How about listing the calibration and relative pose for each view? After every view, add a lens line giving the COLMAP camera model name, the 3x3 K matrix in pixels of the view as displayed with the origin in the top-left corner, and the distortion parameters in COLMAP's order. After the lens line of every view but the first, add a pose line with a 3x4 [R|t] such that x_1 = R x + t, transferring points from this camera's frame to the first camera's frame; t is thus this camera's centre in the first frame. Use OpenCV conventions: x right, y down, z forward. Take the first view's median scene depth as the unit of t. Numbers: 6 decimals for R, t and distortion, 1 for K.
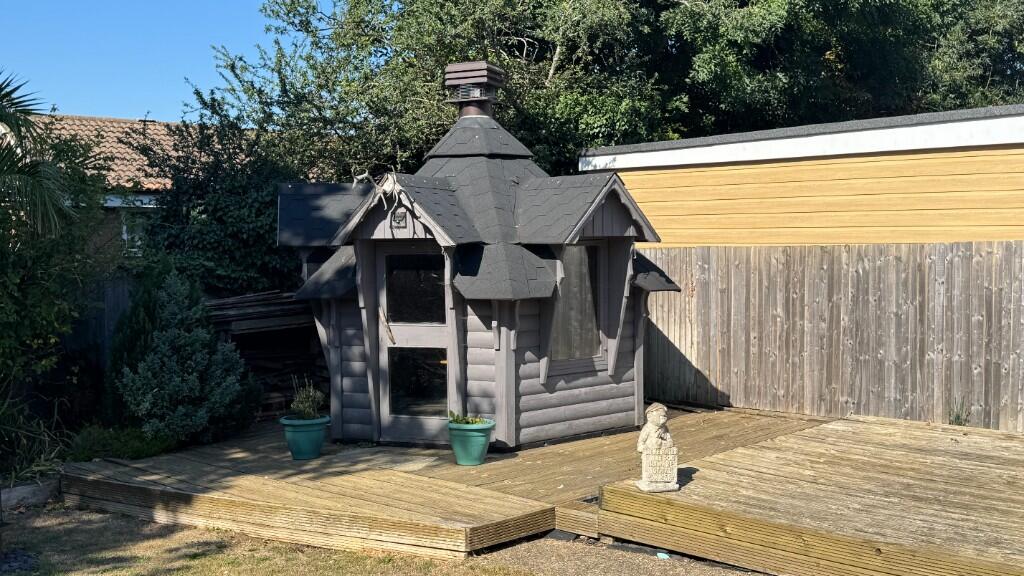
lens RADIAL K [[1037.3, 0, 513.8], [0, 1037.3, 289.0], [0, 0, 1]] dist [0.061896, 0.000000]
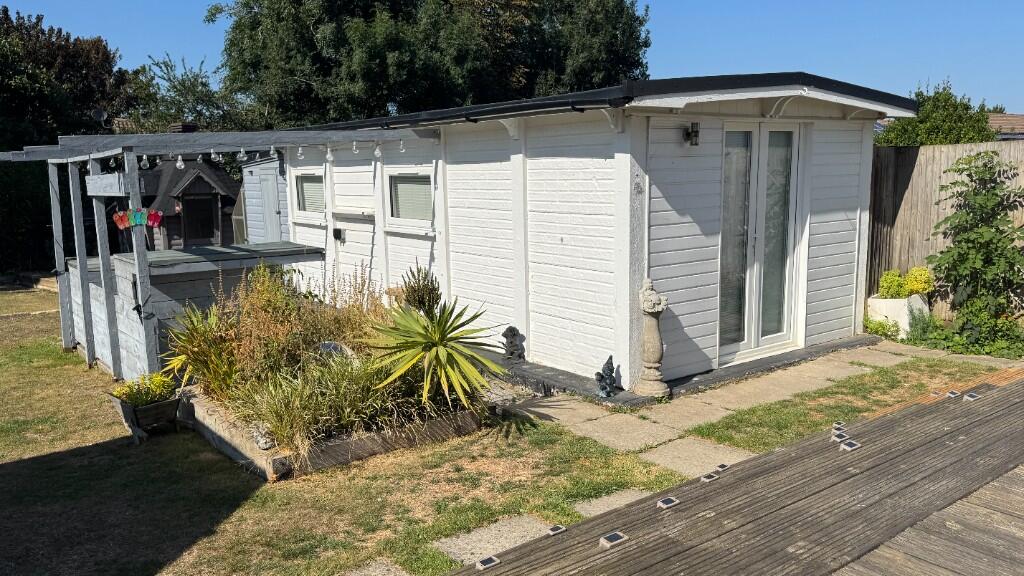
lens RADIAL K [[807.9, 0, 514.5], [0, 807.9, 285.1], [0, 0, 1]] dist [0.048654, -0.000076]
pose [[0.981792, 0.018883, -0.189020, 1.285265], [-0.000496, 0.995299, 0.096853, -0.018013], [0.189961, -0.094996, 0.977185, -0.924773]]
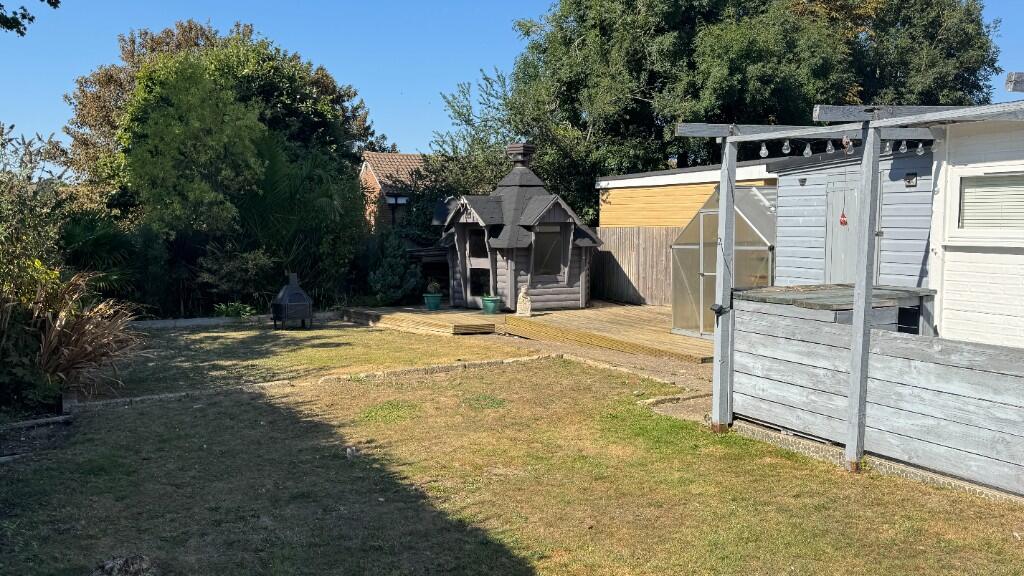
lens RADIAL K [[807.9, 0, 509.1], [0, 807.9, 291.1], [0, 0, 1]] dist [0.048654, -0.000076]
pose [[0.940076, 0.036185, -0.339039, 0.606573], [-0.022071, 0.998725, 0.045393, 0.023305], [0.340250, -0.035190, 0.939676, -0.731344]]
